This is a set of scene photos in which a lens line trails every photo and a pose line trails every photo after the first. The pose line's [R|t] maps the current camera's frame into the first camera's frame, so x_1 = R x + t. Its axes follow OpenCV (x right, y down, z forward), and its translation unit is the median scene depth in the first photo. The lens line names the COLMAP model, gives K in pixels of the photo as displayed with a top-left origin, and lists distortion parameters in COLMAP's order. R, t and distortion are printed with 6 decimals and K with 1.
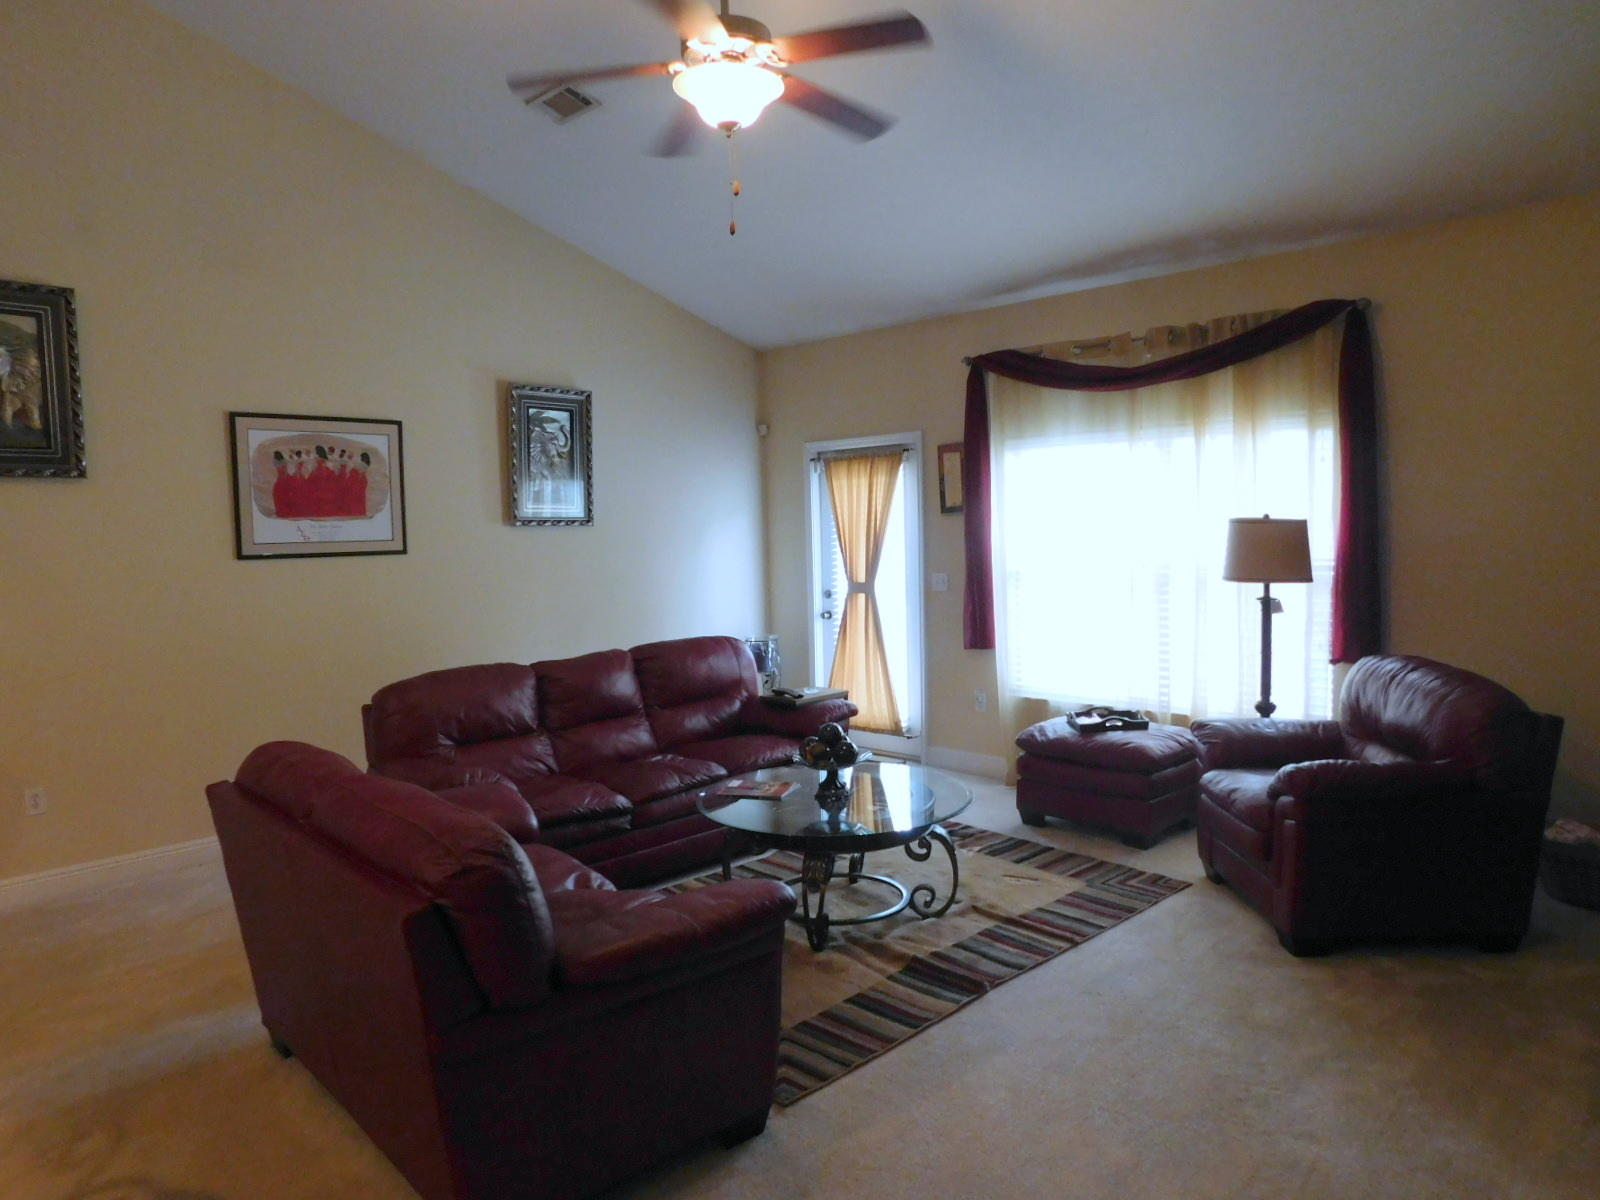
lens RADIAL K [[1093.1, 0, 801.0], [0, 1093.1, 607.1], [0, 0, 1]] dist [-0.040771, 0.020588]
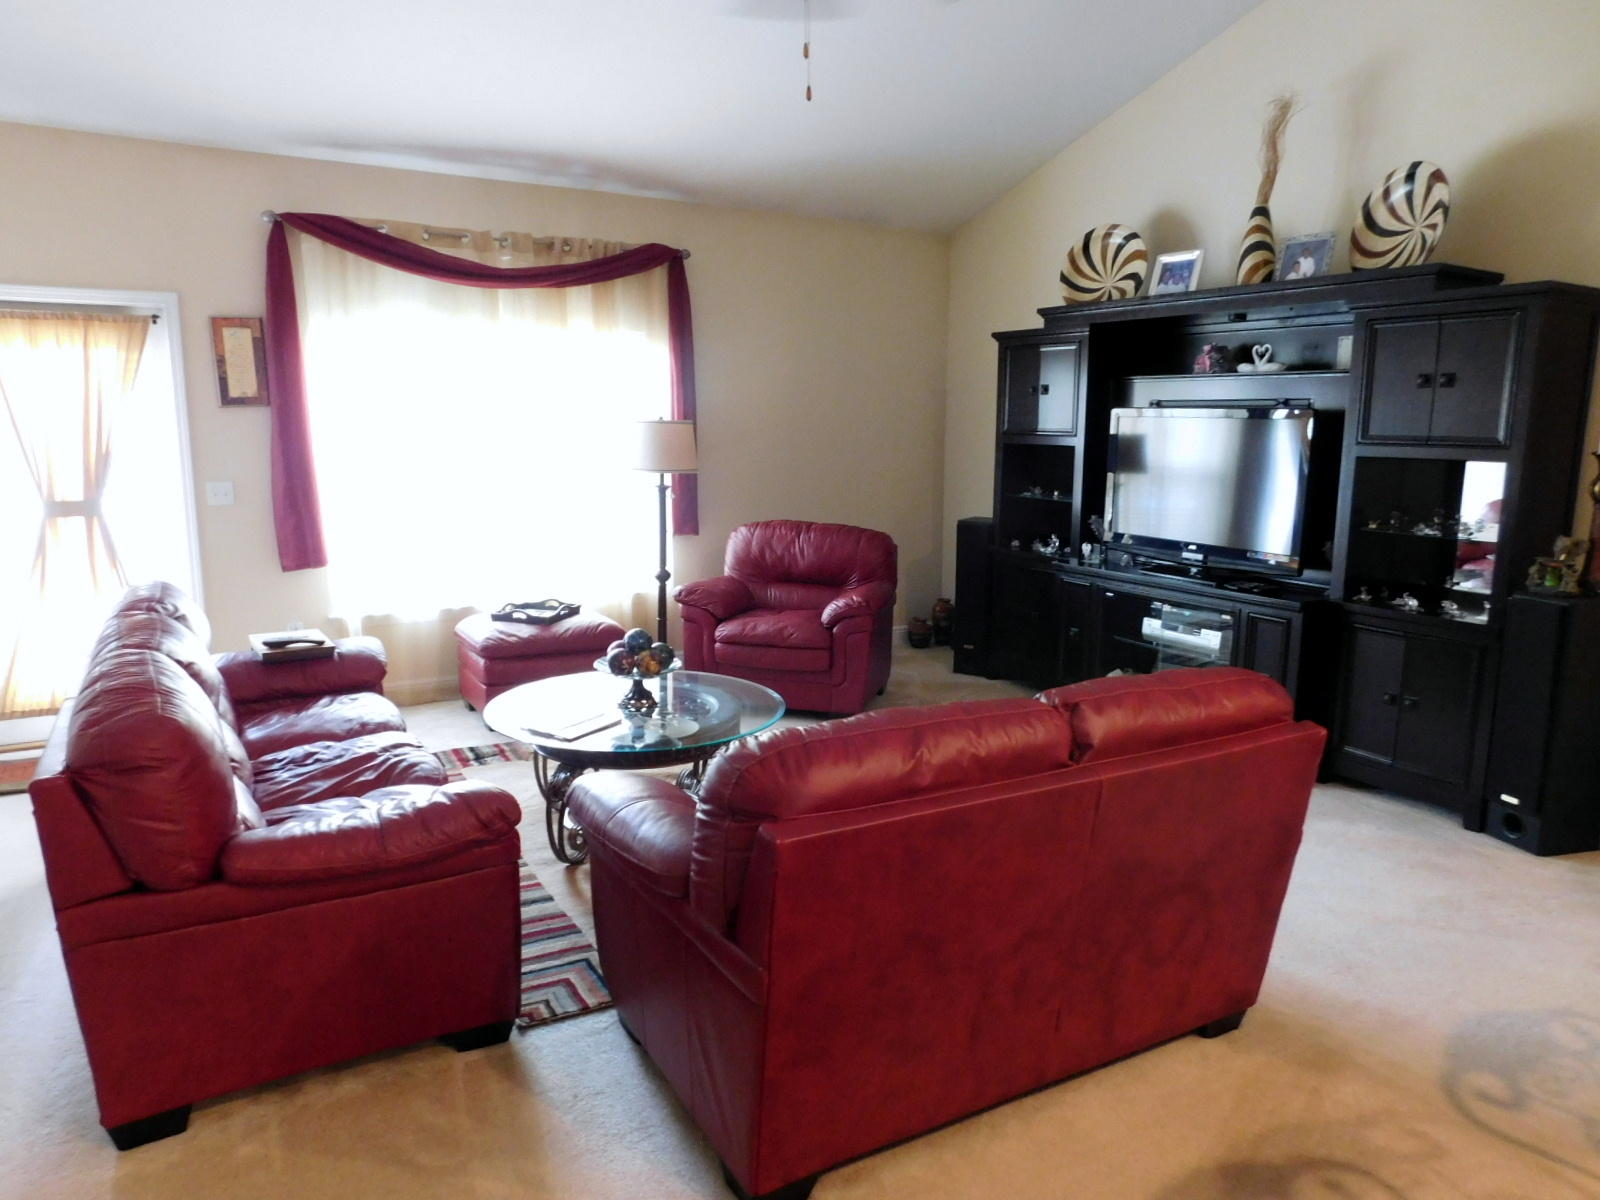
lens RADIAL K [[1093.1, 0, 811.1], [0, 1093.1, 608.0], [0, 0, 1]] dist [-0.040771, 0.020588]
pose [[0.209272, -0.132853, 0.968791, -0.617788], [0.068485, 0.990286, 0.121007, -0.007605], [-0.975456, 0.041024, 0.216337, 0.478643]]
